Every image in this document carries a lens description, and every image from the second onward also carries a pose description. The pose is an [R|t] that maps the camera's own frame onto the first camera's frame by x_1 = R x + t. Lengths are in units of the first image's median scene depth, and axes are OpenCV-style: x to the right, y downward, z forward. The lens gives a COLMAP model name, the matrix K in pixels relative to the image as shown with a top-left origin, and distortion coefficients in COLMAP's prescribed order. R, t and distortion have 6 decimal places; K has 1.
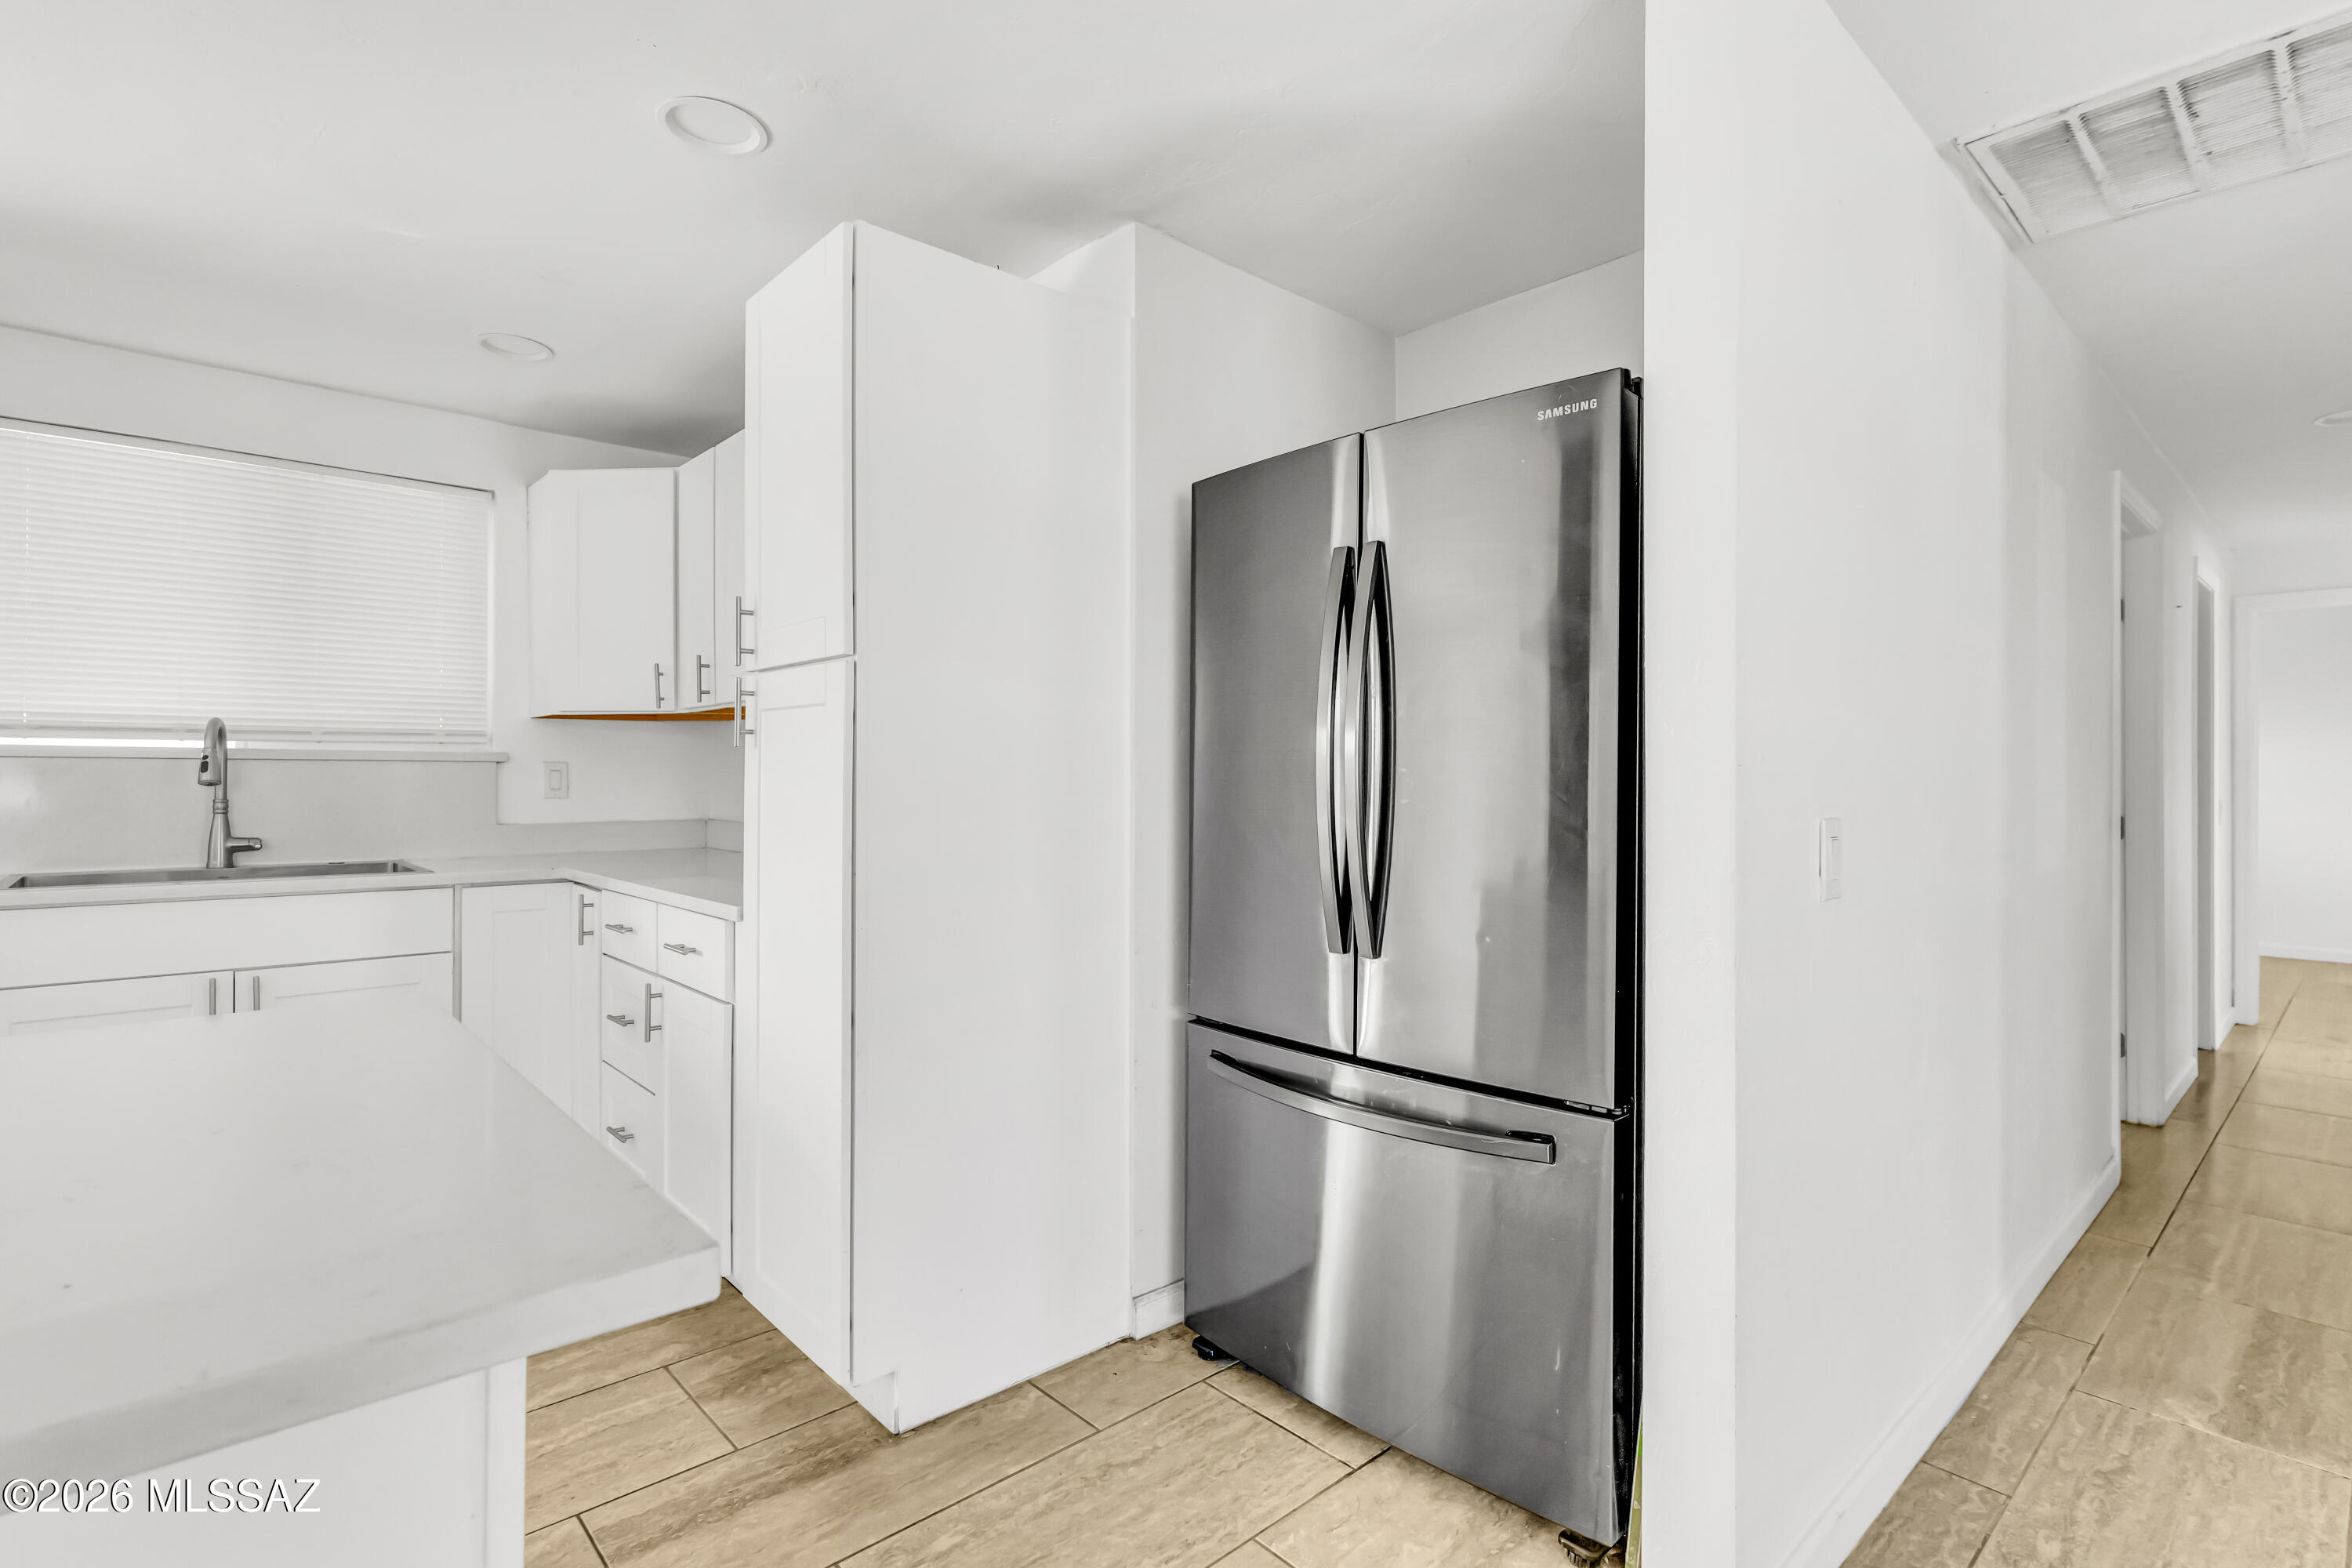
lens RADIAL K [[1140.1, 0, 1188.9], [0, 1140.1, 777.9], [0, 0, 1]] dist [0.005391, 0.003440]
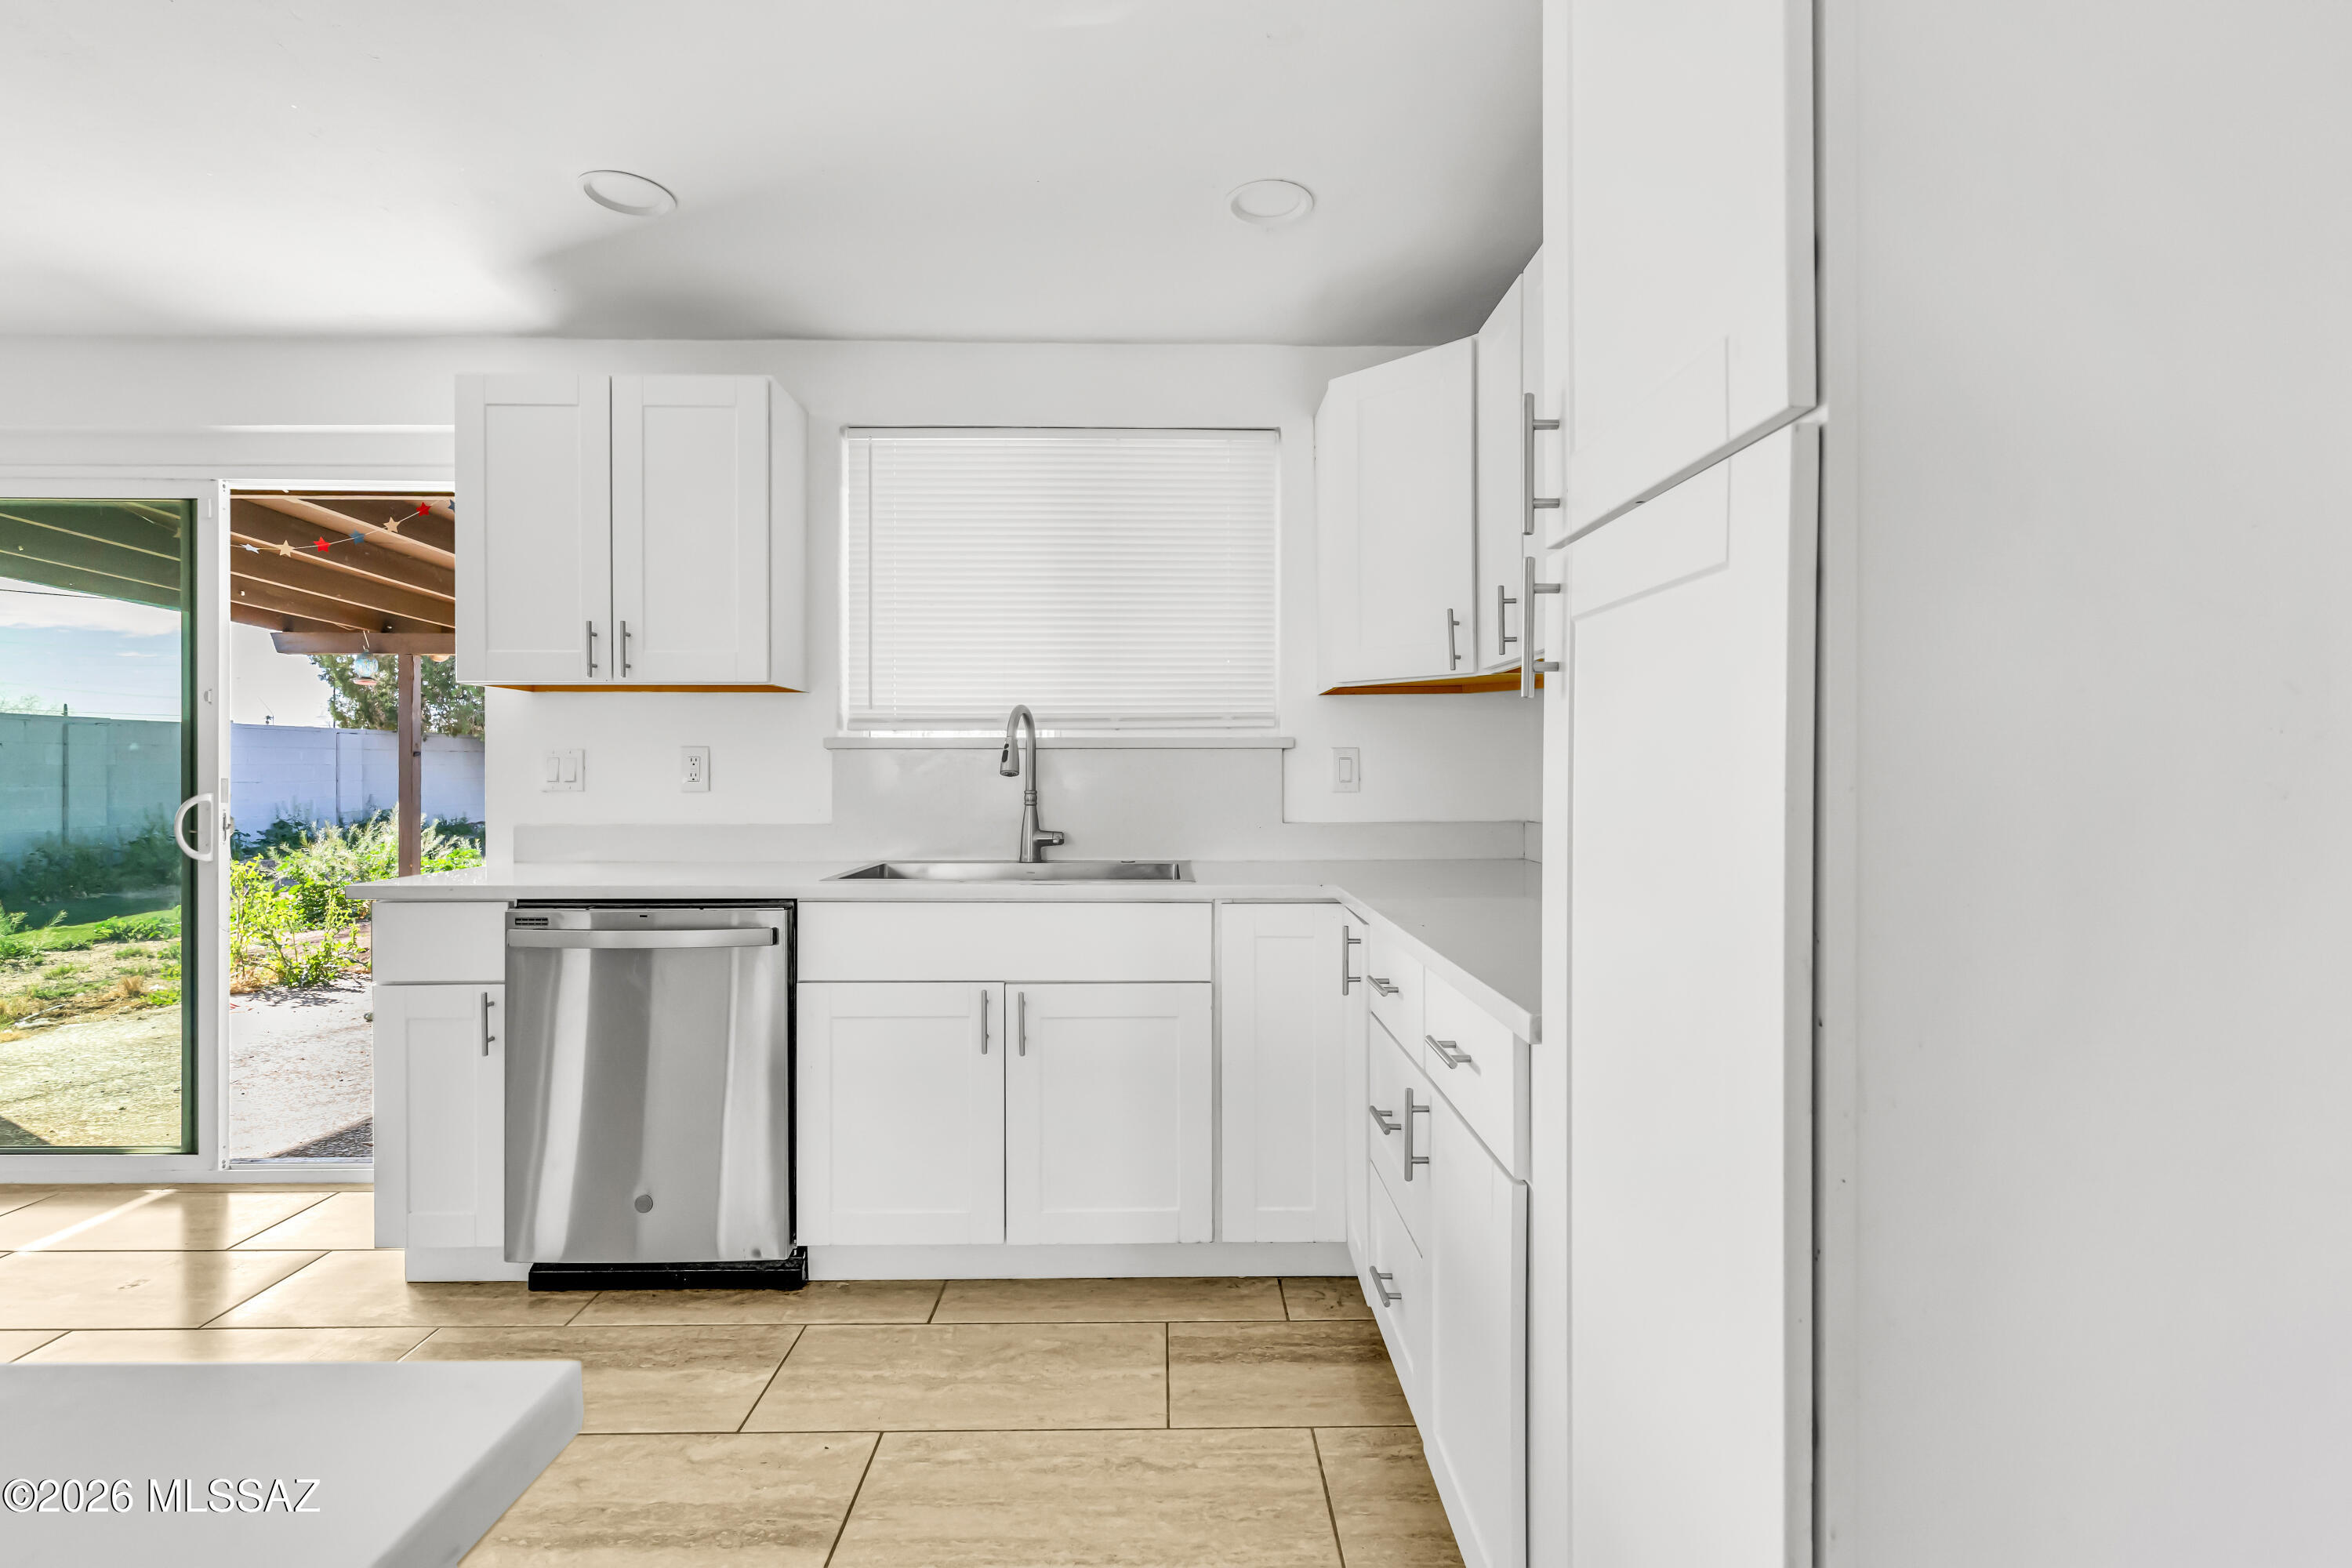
lens RADIAL K [[1140.1, 0, 1184.1], [0, 1140.1, 768.6], [0, 0, 1]] dist [0.005391, 0.003440]
pose [[0.756016, -0.004160, -0.654539, -0.130346], [0.002886, 0.999991, -0.003021, 0.003790], [0.654546, 0.000395, 0.756022, 0.374113]]
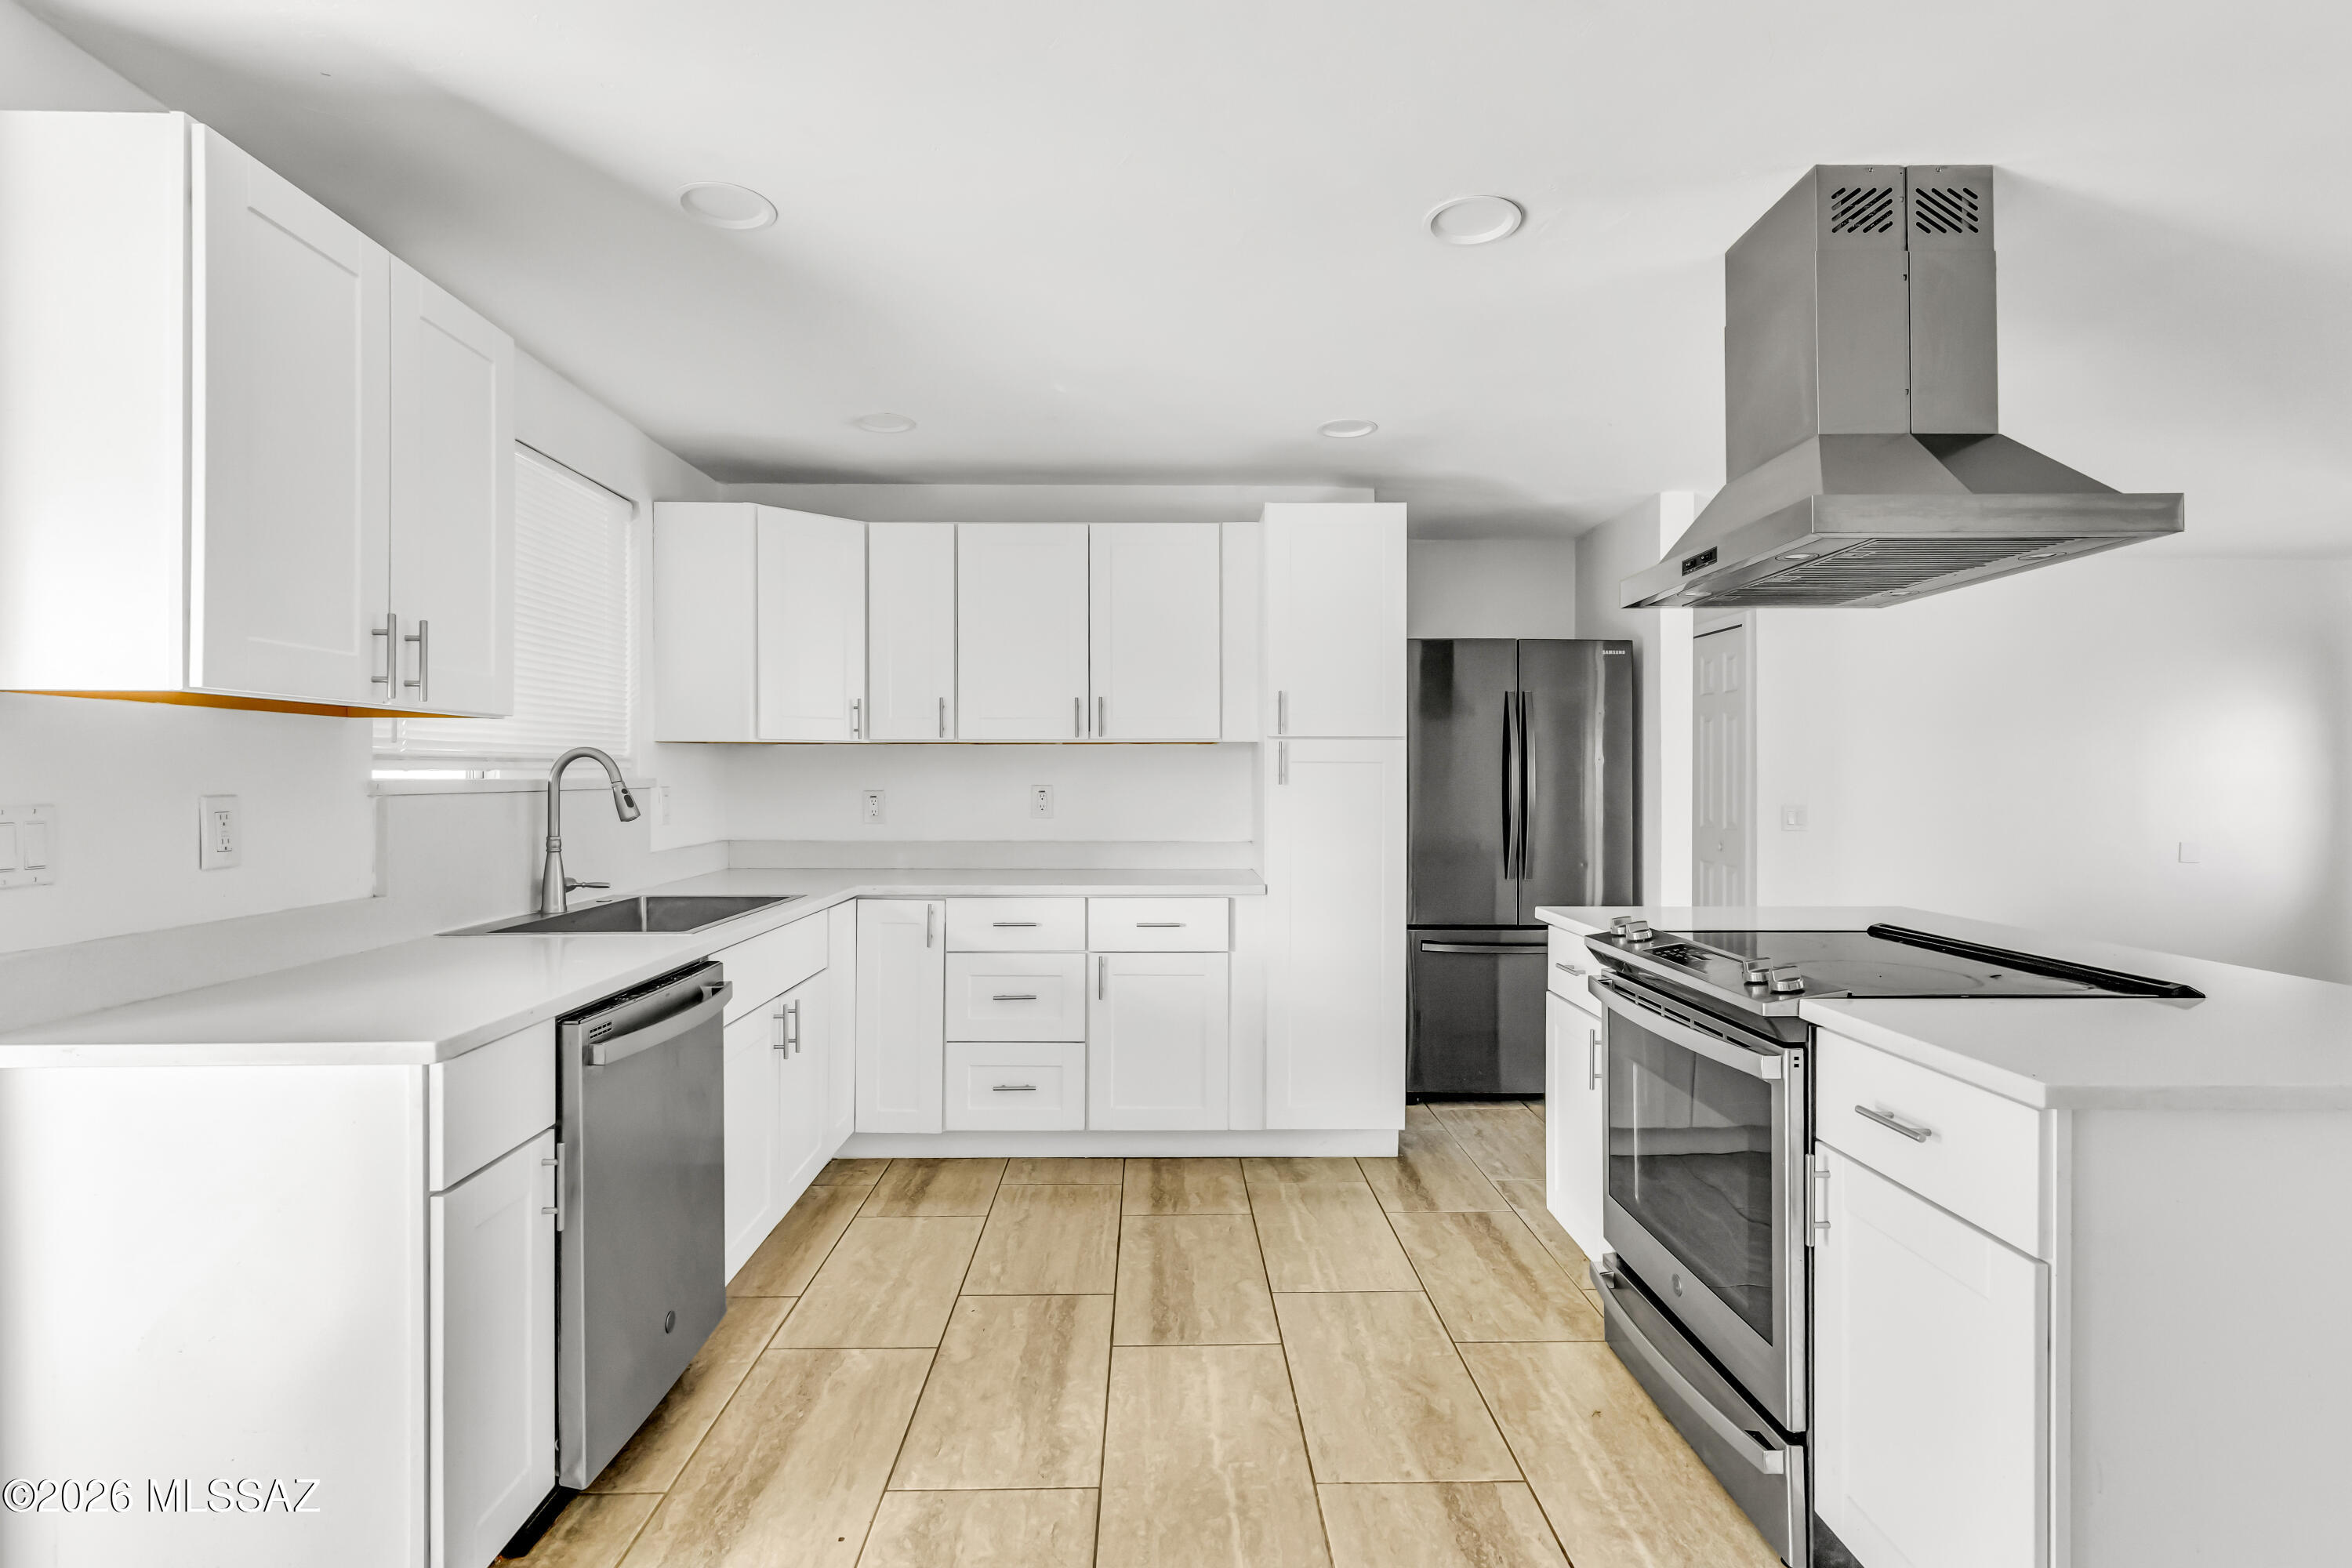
lens RADIAL K [[1140.1, 0, 1196.8], [0, 1140.1, 759.4], [0, 0, 1]] dist [0.005391, 0.003440]
pose [[0.632140, 0.009087, 0.774801, -1.237390], [0.000887, 0.999922, -0.012451, -0.030534], [-0.774853, 0.008558, 0.632083, 0.046576]]
